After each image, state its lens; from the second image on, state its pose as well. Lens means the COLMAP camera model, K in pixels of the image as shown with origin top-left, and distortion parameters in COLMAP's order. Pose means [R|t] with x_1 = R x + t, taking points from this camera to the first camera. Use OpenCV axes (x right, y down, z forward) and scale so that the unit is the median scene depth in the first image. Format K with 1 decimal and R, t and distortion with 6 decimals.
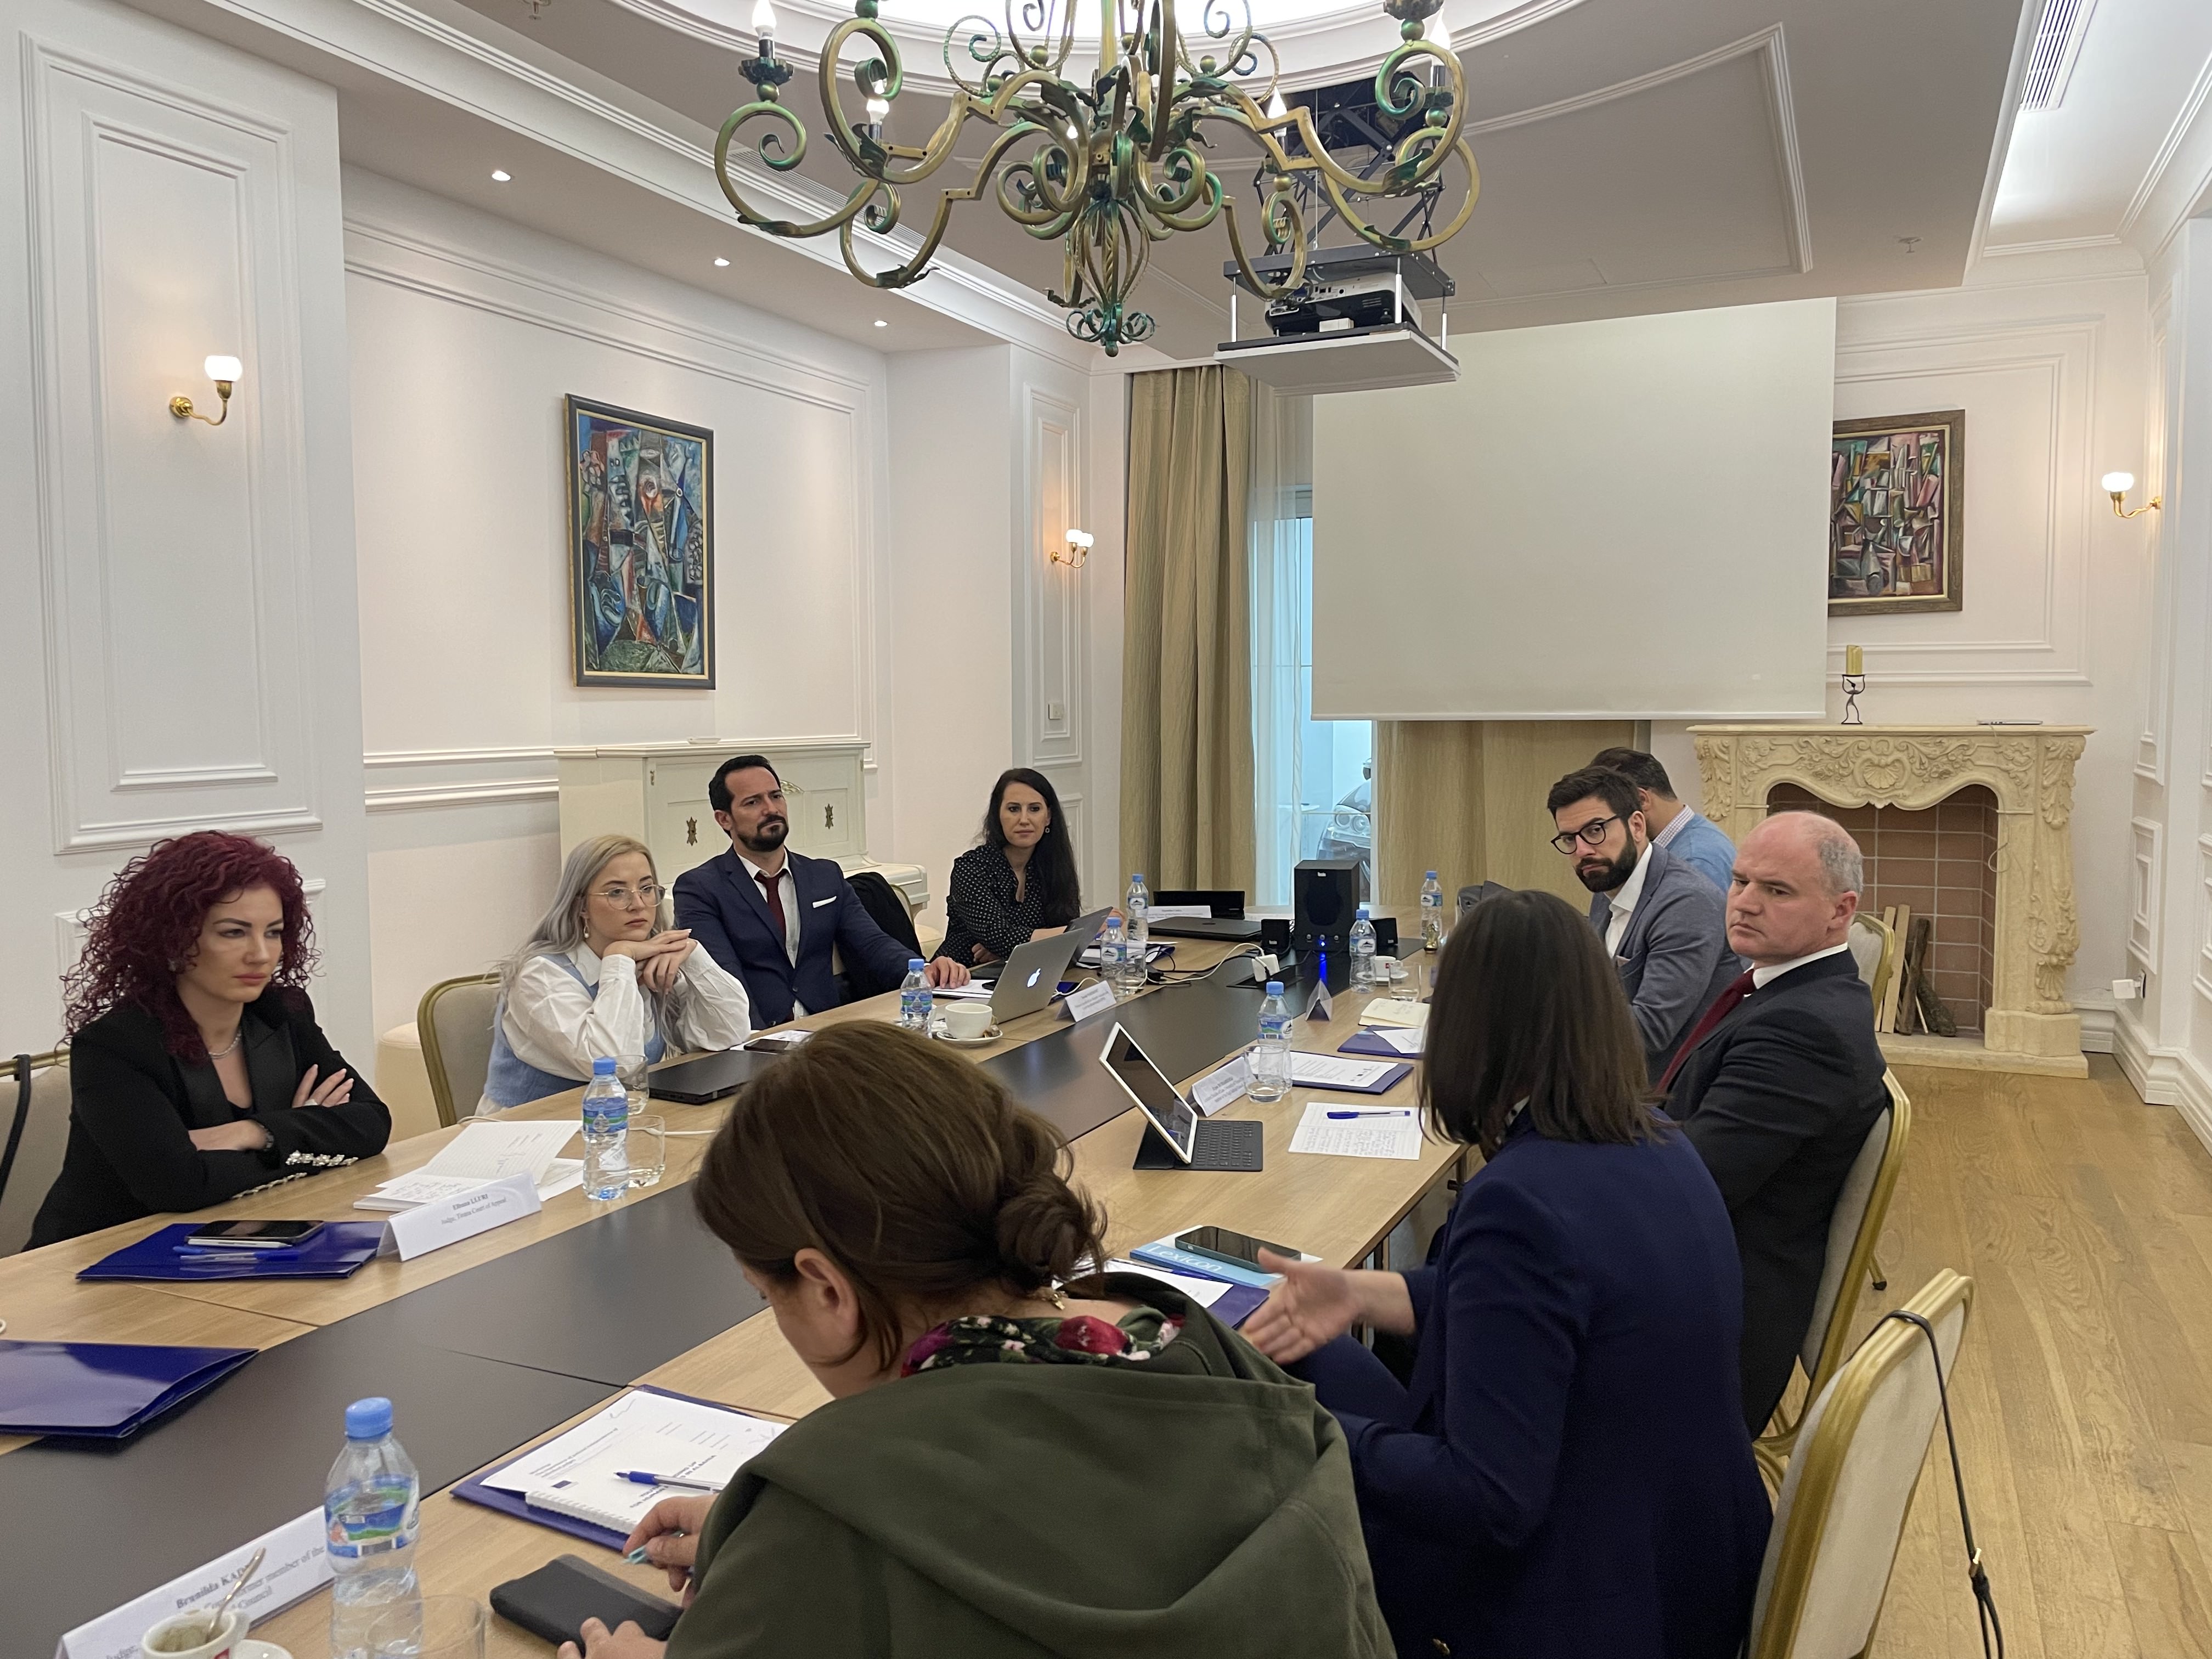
lens RADIAL K [[1672.2, 0, 1106.4], [0, 1672.2, 825.8], [0, 0, 1]] dist [0.057269, -0.019121]
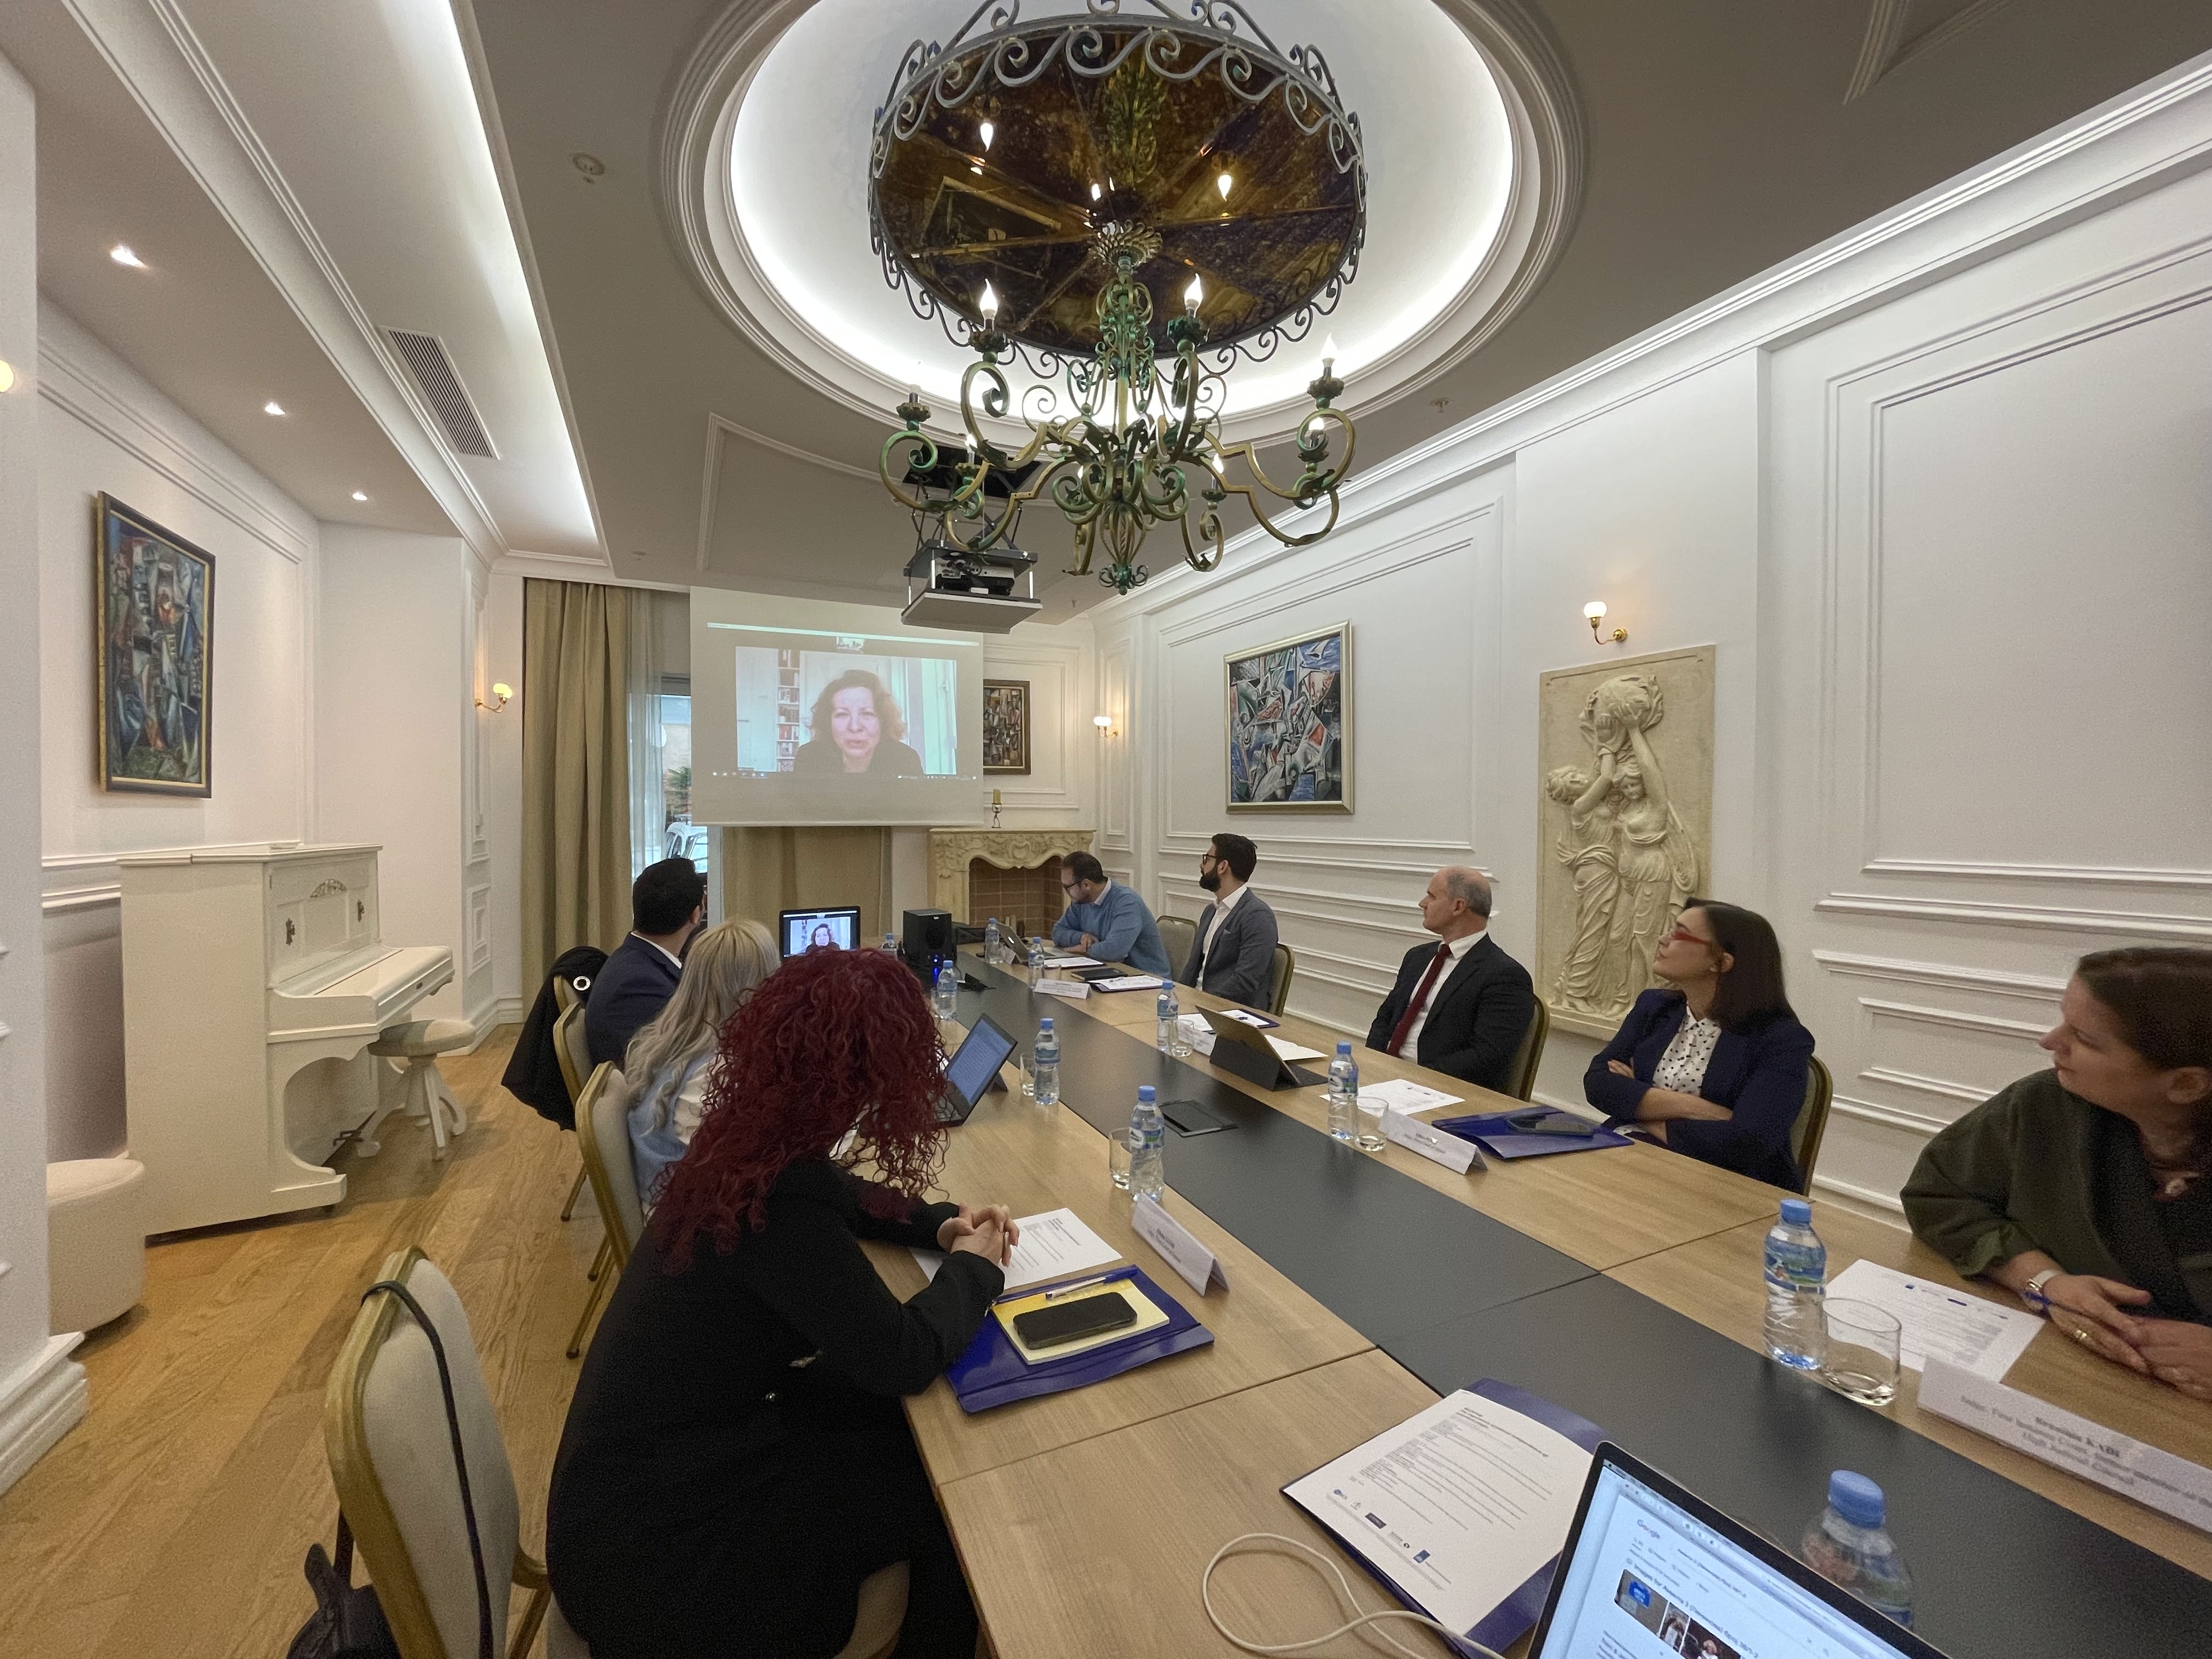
lens RADIAL K [[898.7, 0, 1108.6], [0, 898.7, 825.2], [0, 0, 1]] dist [-0.001596, -0.000173]
pose [[0.642449, -0.001660, 0.766327, -0.320184], [0.053832, 0.997625, -0.042969, -0.010757], [-0.764436, 0.068859, 0.641012, 0.224971]]
